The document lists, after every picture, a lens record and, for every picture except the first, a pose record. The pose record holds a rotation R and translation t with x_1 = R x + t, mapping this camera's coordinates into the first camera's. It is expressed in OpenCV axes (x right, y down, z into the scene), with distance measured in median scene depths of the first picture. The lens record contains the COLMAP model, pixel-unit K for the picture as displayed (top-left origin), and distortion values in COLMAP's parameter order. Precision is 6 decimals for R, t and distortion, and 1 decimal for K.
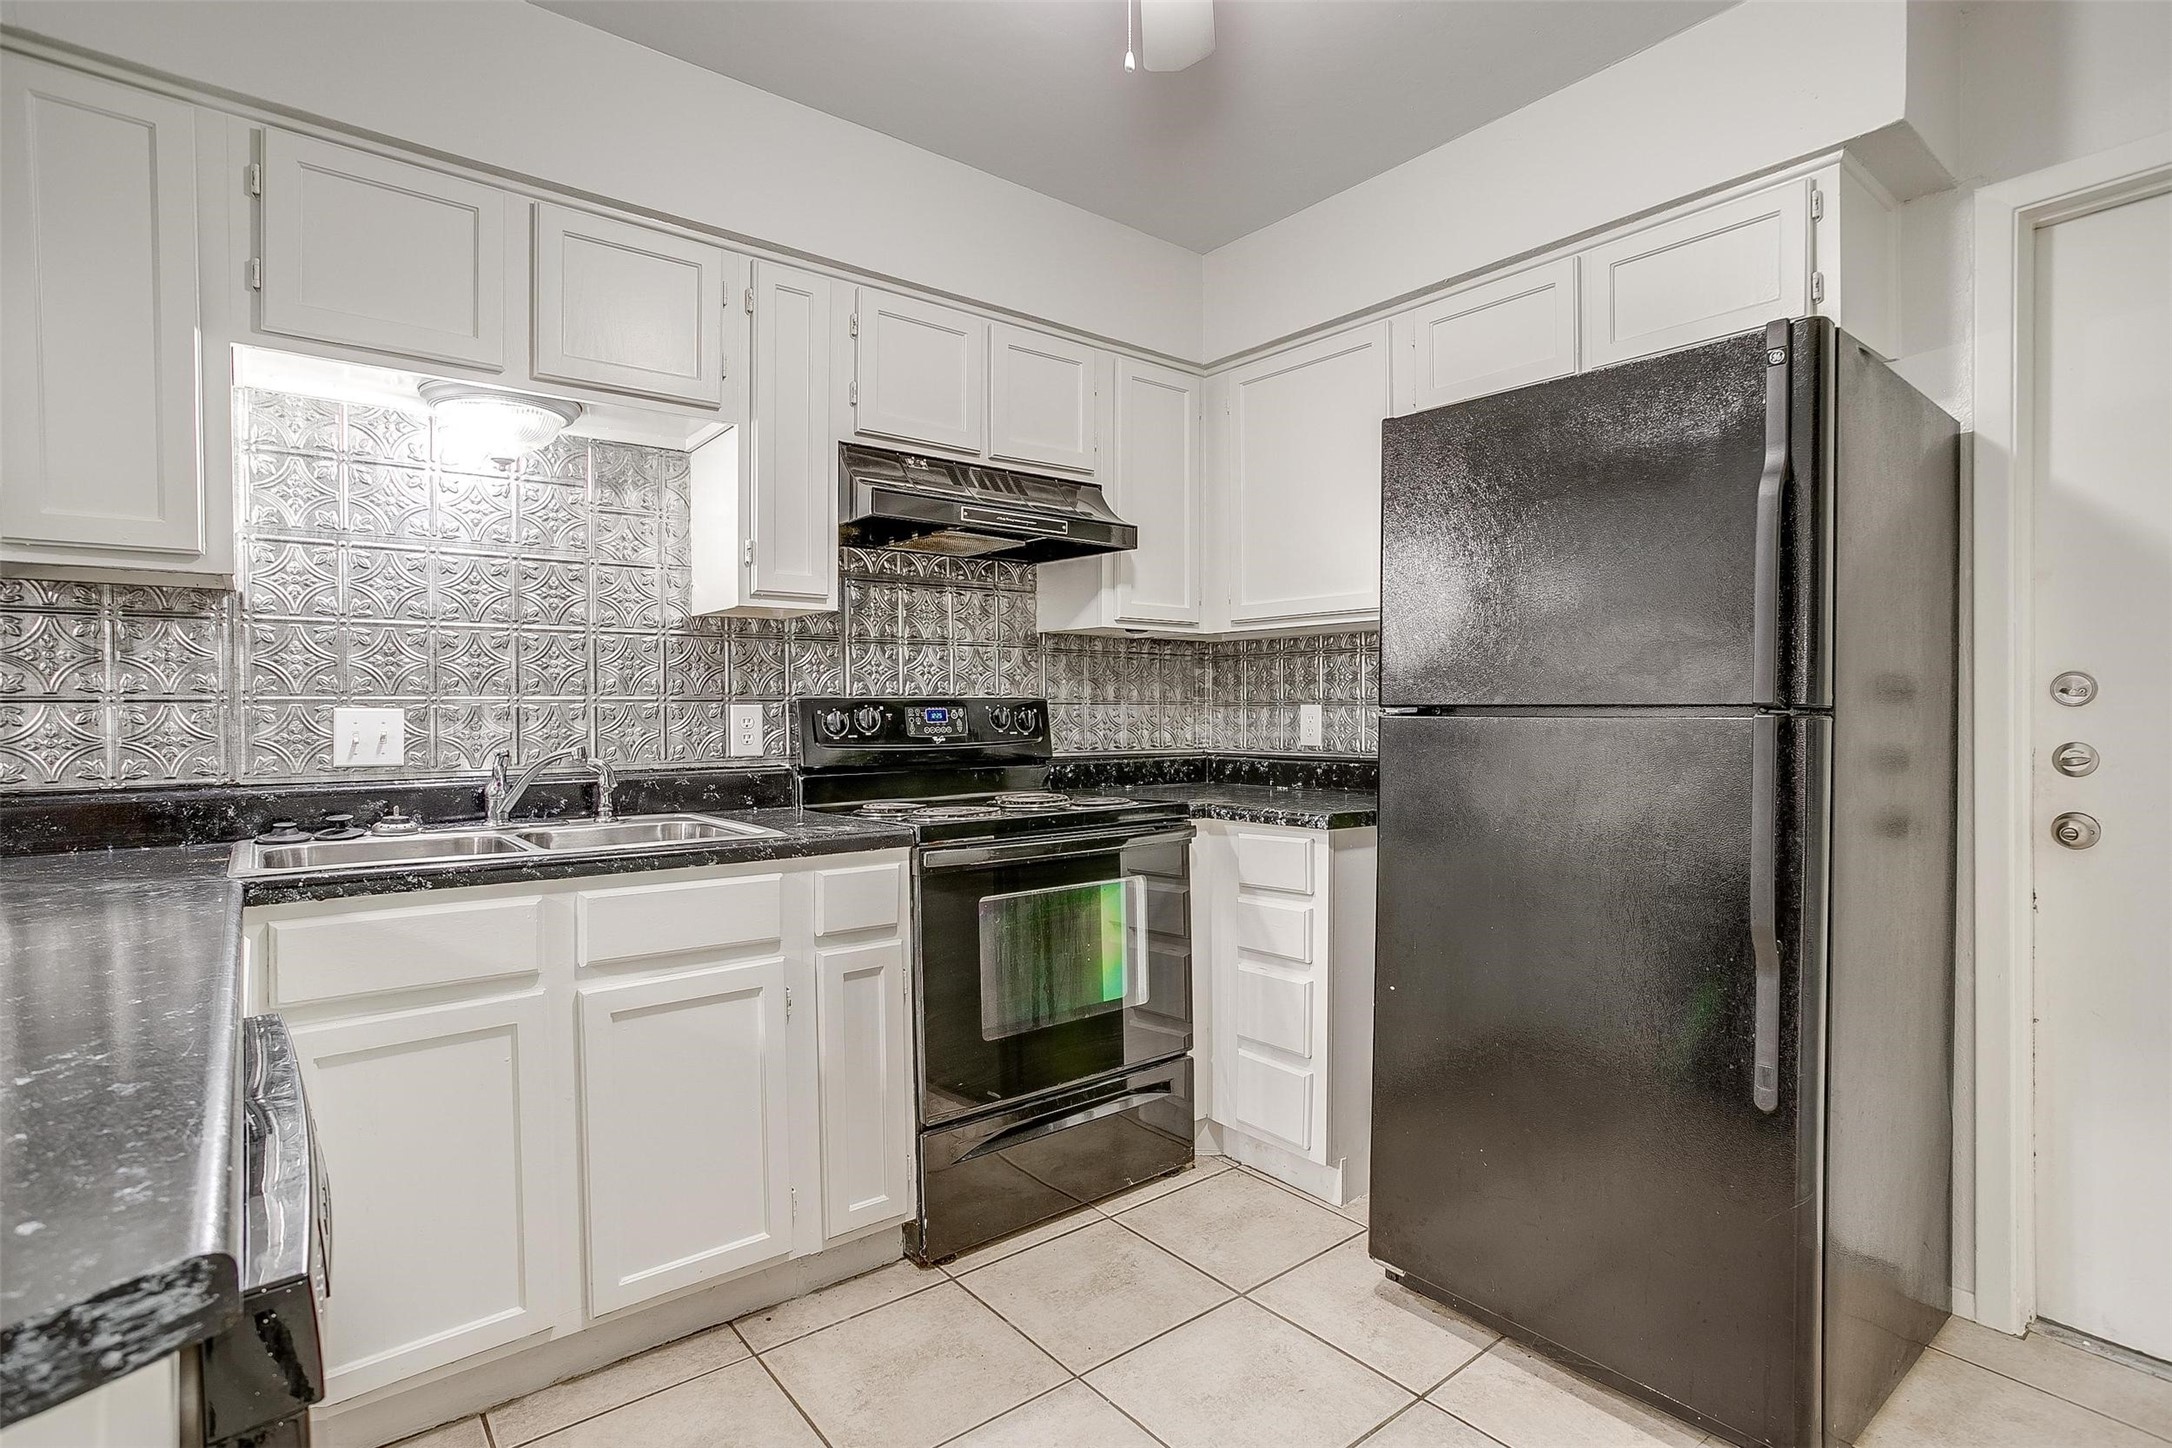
lens RADIAL K [[1053.5, 0, 1102.1], [0, 1053.5, 722.5], [0, 0, 1]] dist [-0.053183, 0.027955]
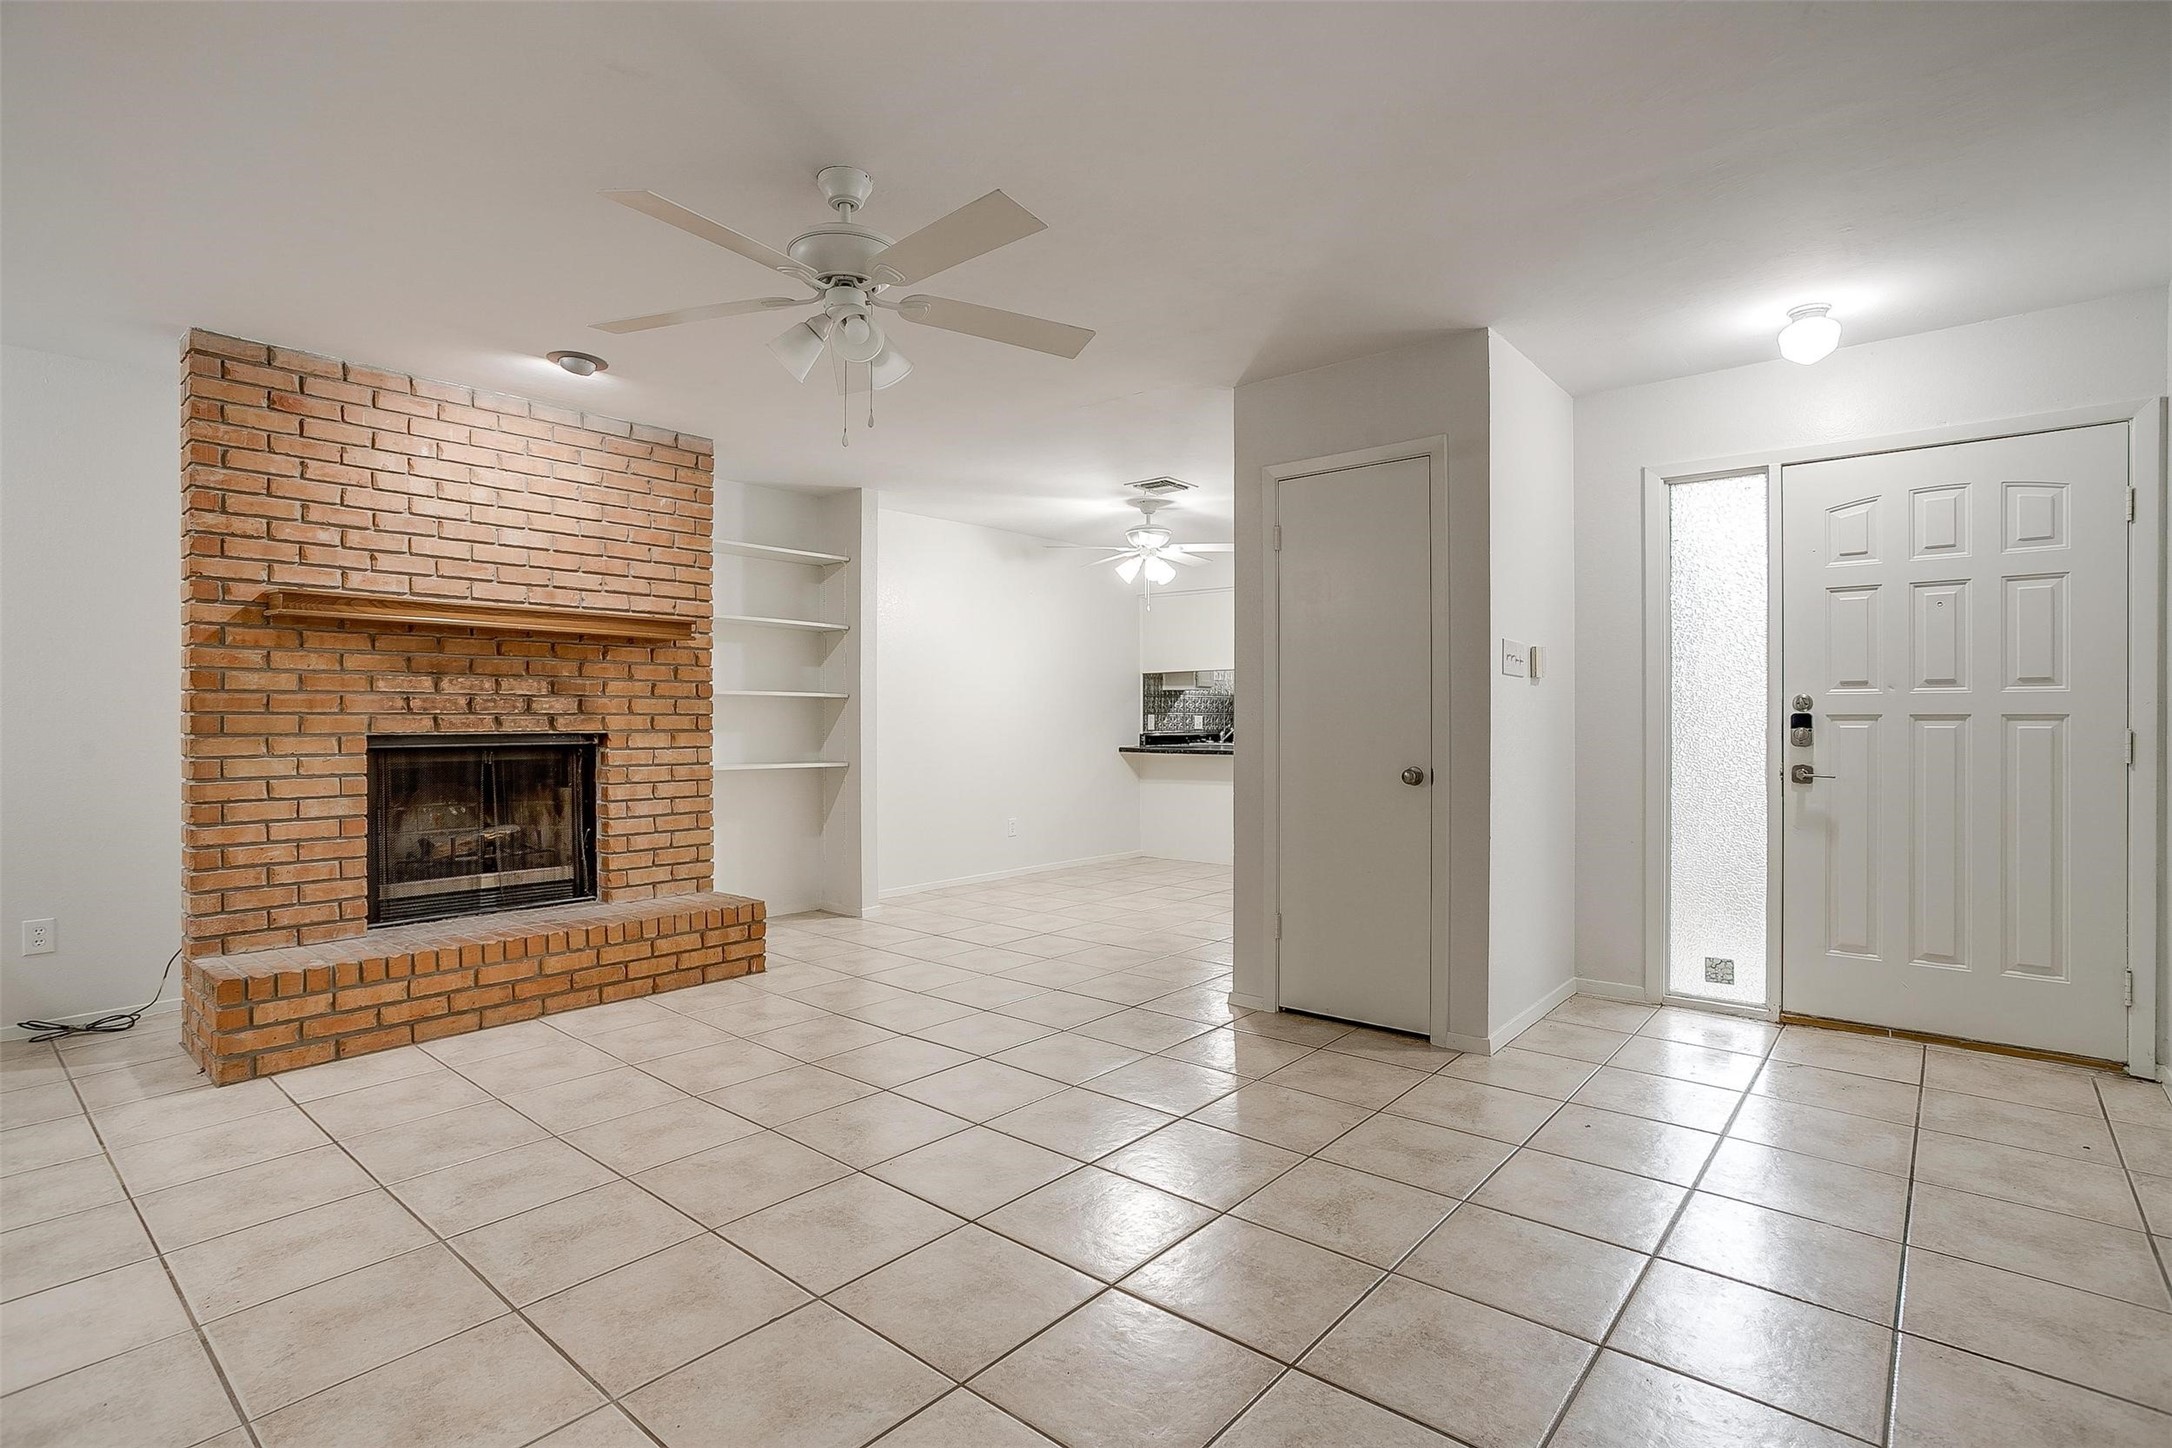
lens RADIAL K [[1053.5, 0, 1093.0], [0, 1053.5, 702.8], [0, 0, 1]] dist [-0.053183, 0.027955]
pose [[0.983167, 0.006772, 0.182586, -1.838233], [-0.002091, 0.999664, -0.025821, 0.043316], [-0.182699, 0.025005, 0.982851, -3.121982]]
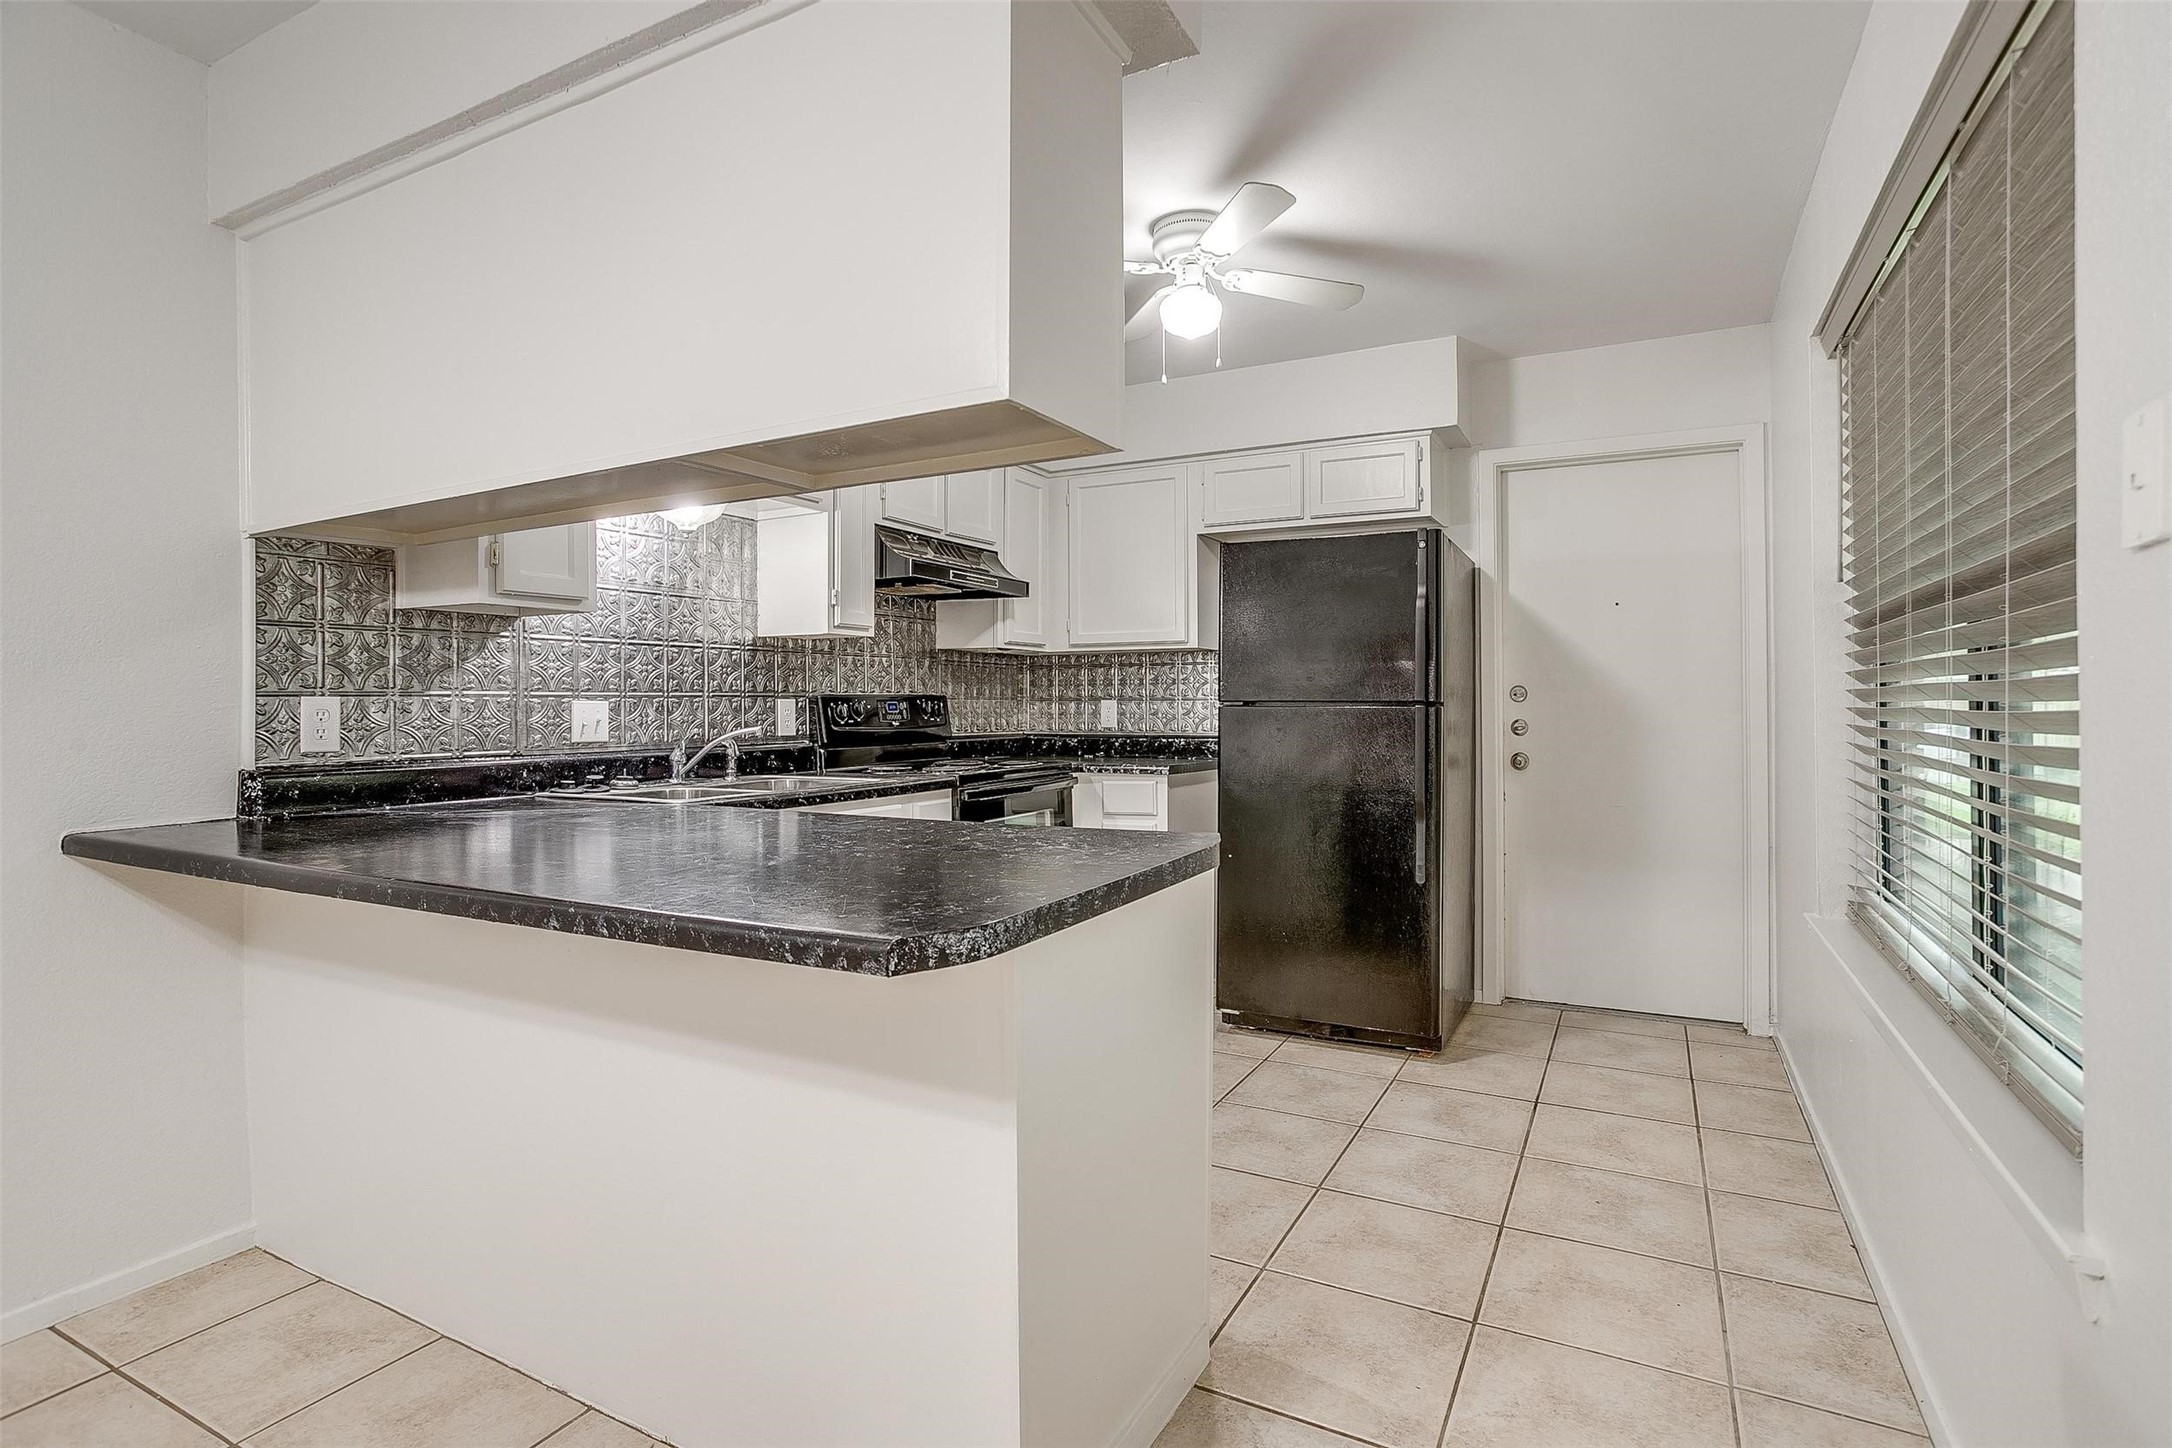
lens RADIAL K [[1053.5, 0, 1092.8], [0, 1053.5, 704.8], [0, 0, 1]] dist [-0.053183, 0.027955]
pose [[0.920559, 0.000853, 0.390603, -0.587839], [0.003704, 0.999934, -0.010915, 0.008467], [-0.390587, 0.011495, 0.920494, -0.533646]]
